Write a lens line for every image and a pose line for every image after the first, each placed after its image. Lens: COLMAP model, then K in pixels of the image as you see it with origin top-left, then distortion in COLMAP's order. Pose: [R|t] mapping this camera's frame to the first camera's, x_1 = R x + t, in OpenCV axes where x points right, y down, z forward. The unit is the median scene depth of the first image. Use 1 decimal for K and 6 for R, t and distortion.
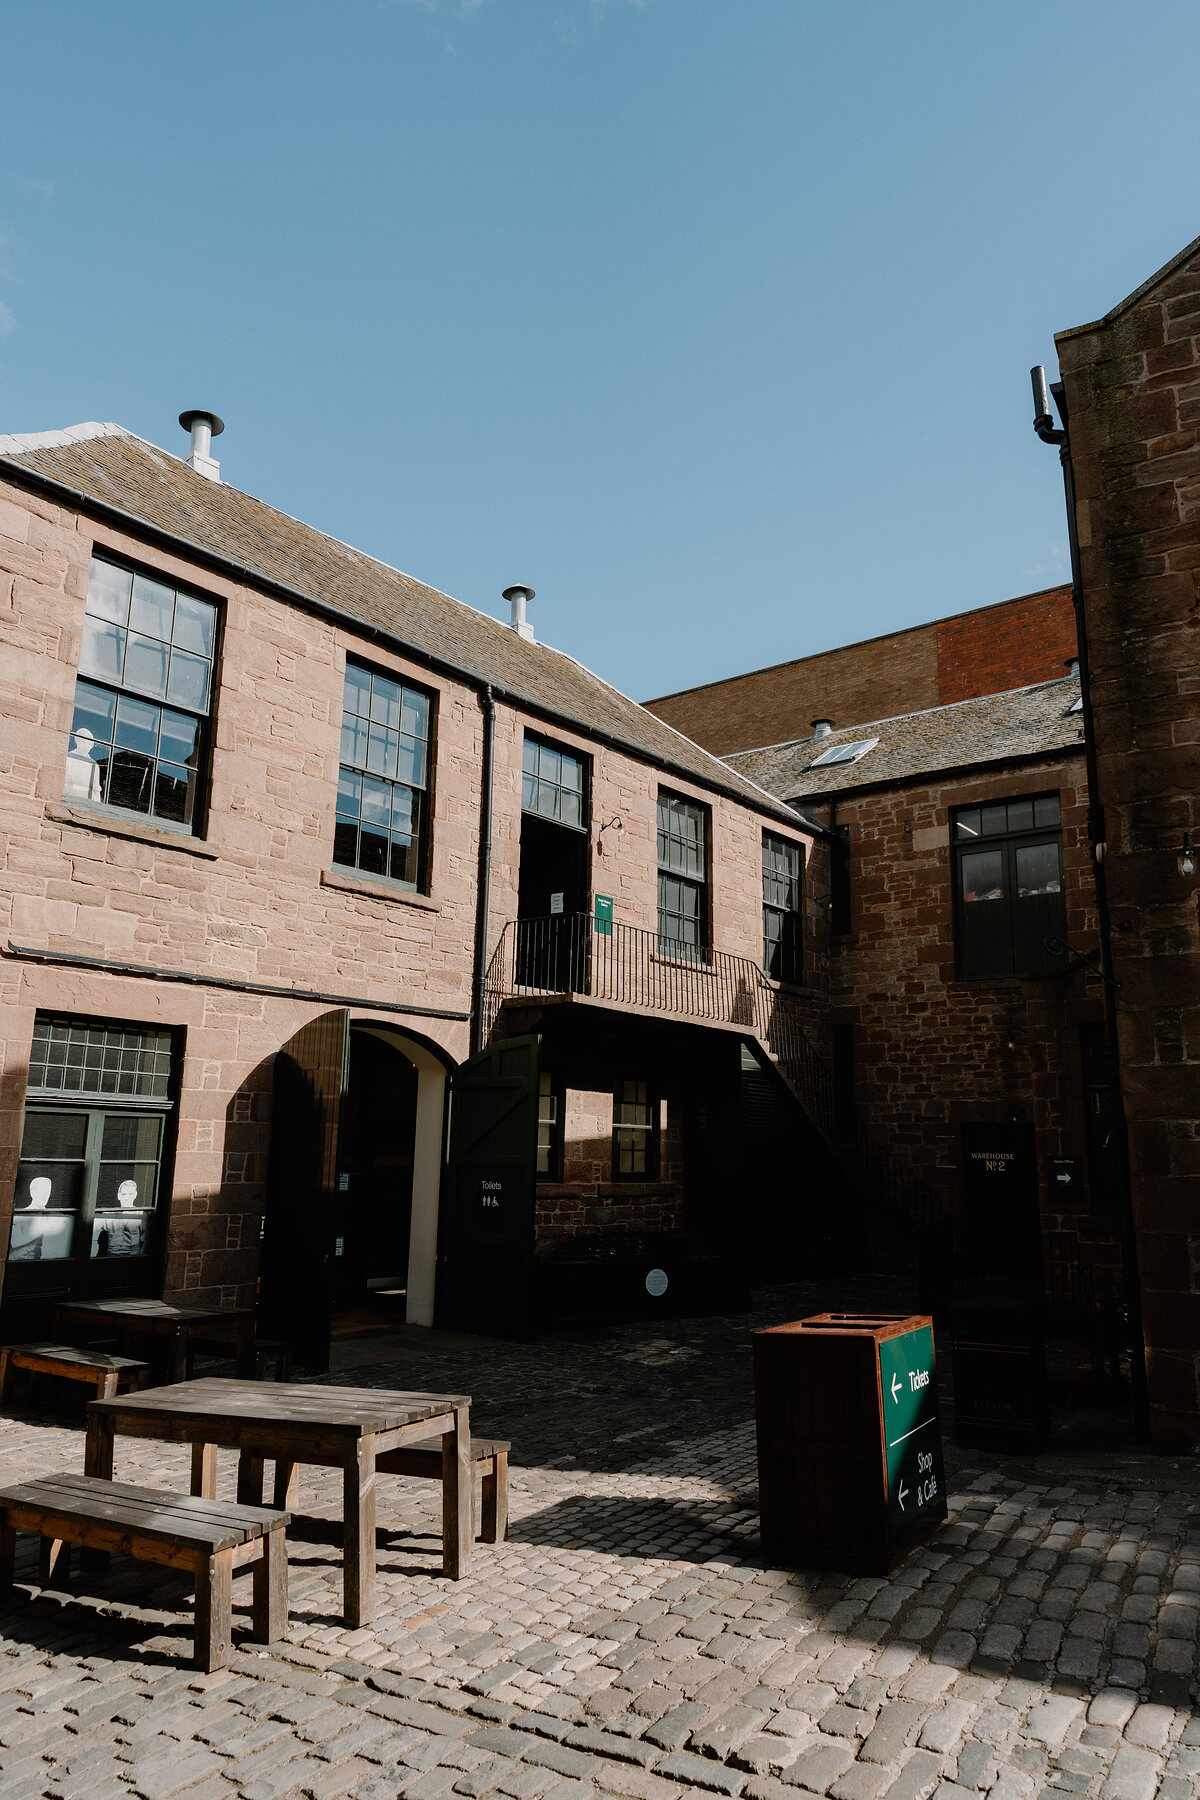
lens RADIAL K [[1167.5, 0, 601.8], [0, 1167.5, 895.9], [0, 0, 1]] dist [0.008608, 0.004194]
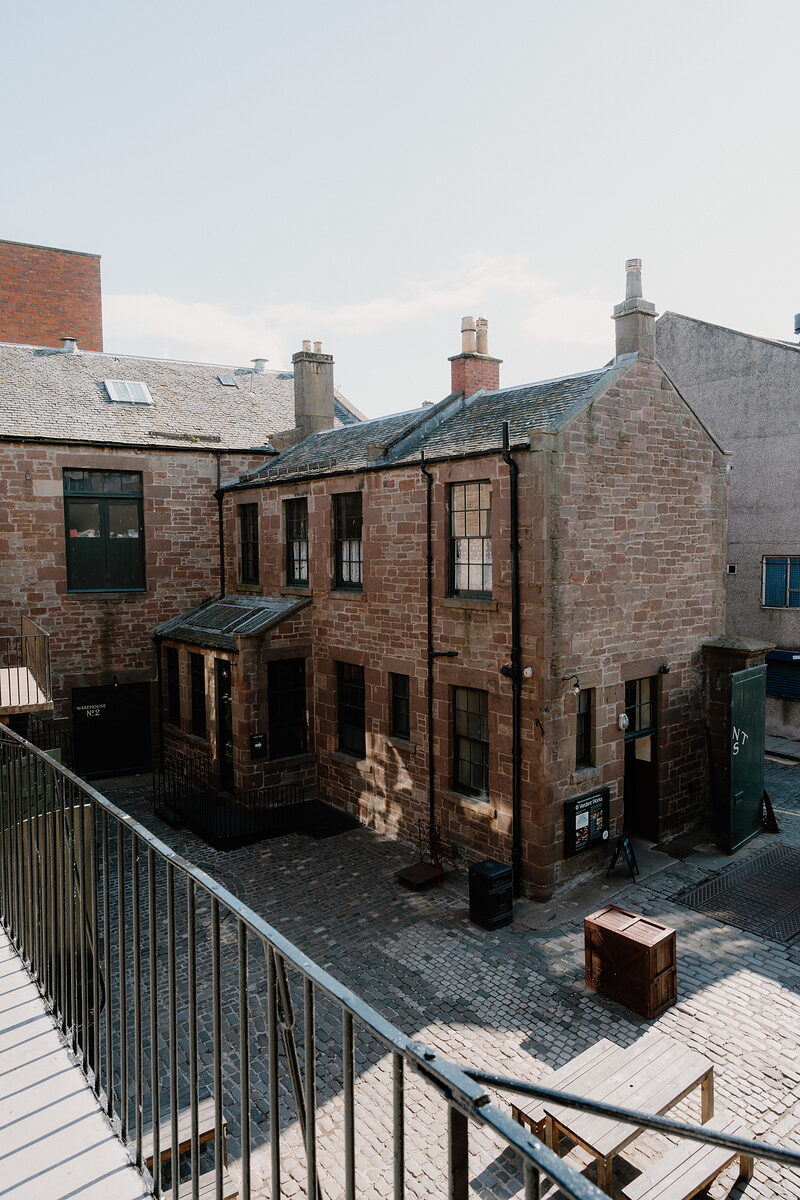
lens RADIAL K [[778.3, 0, 399.8], [0, 778.3, 599.3], [0, 0, 1]] dist [0.008608, 0.004194]
pose [[0.380352, -0.079317, 0.921434, -0.435949], [-0.183843, 0.969948, 0.159380, -0.151136], [-0.906385, -0.230019, 0.354340, 0.281010]]
